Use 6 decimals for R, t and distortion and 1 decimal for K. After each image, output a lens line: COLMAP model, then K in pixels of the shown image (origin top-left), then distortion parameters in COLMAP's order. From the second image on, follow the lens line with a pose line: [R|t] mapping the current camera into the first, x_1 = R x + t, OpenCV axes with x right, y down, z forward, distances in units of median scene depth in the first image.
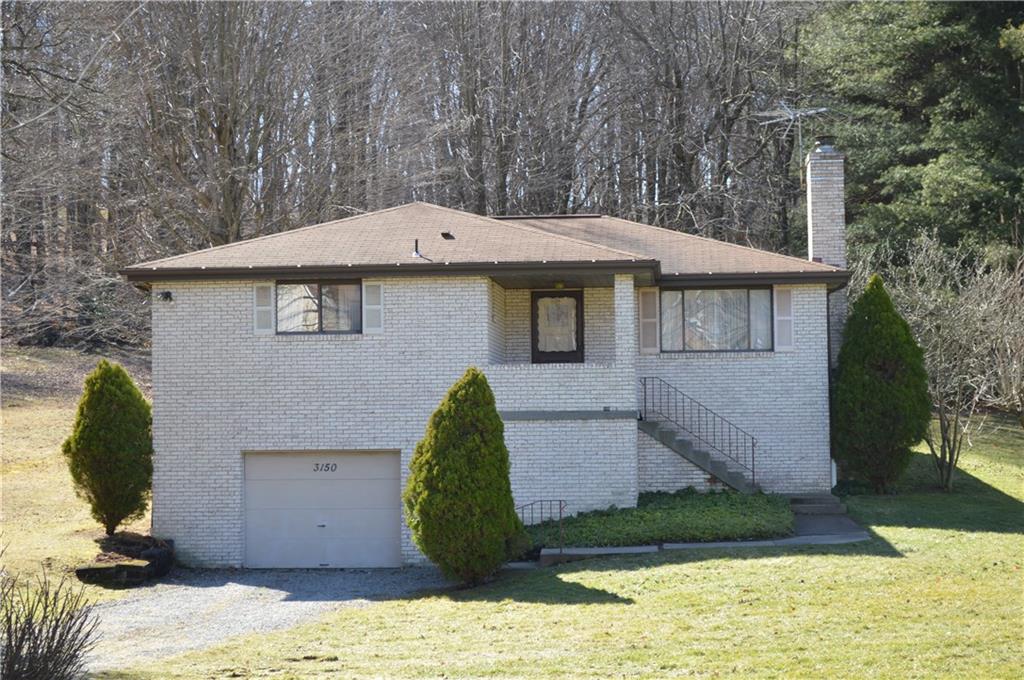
lens RADIAL K [[1984.7, 0, 512.0], [0, 1984.7, 340.9], [0, 0, 1]] dist [0.011491, 0.000000]
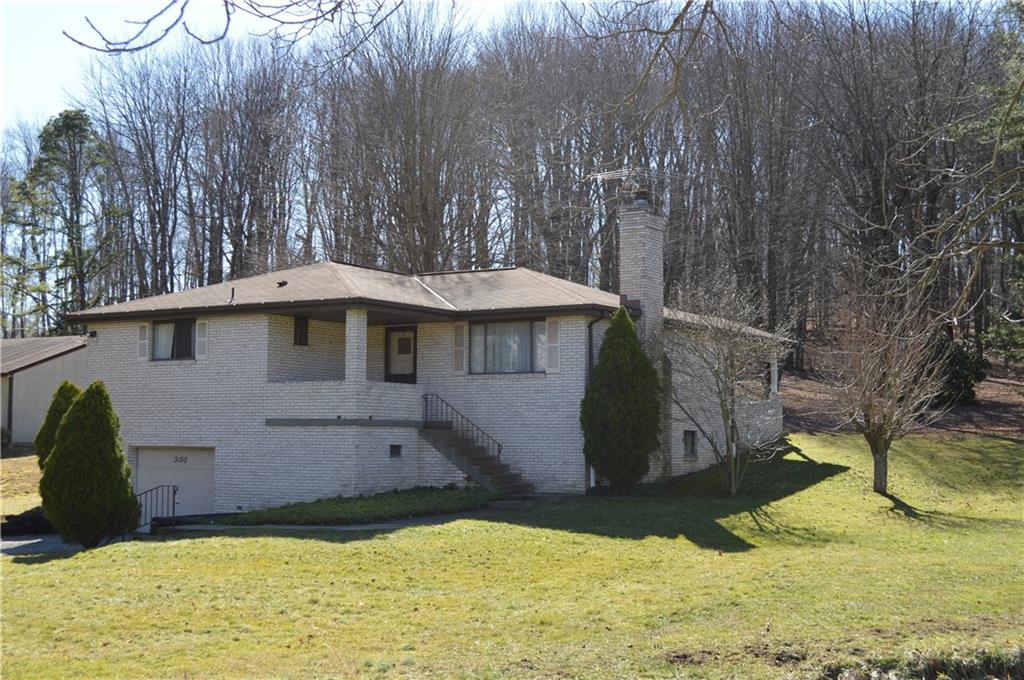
lens RADIAL K [[1412.4, 0, 512.1], [0, 1412.4, 339.6], [0, 0, 1]] dist [-0.011762, 0.000000]
pose [[0.887422, -0.015396, -0.460700, 0.509725], [0.000239, 0.999457, -0.032940, 0.013243], [0.460957, 0.029121, 0.886945, 0.236643]]
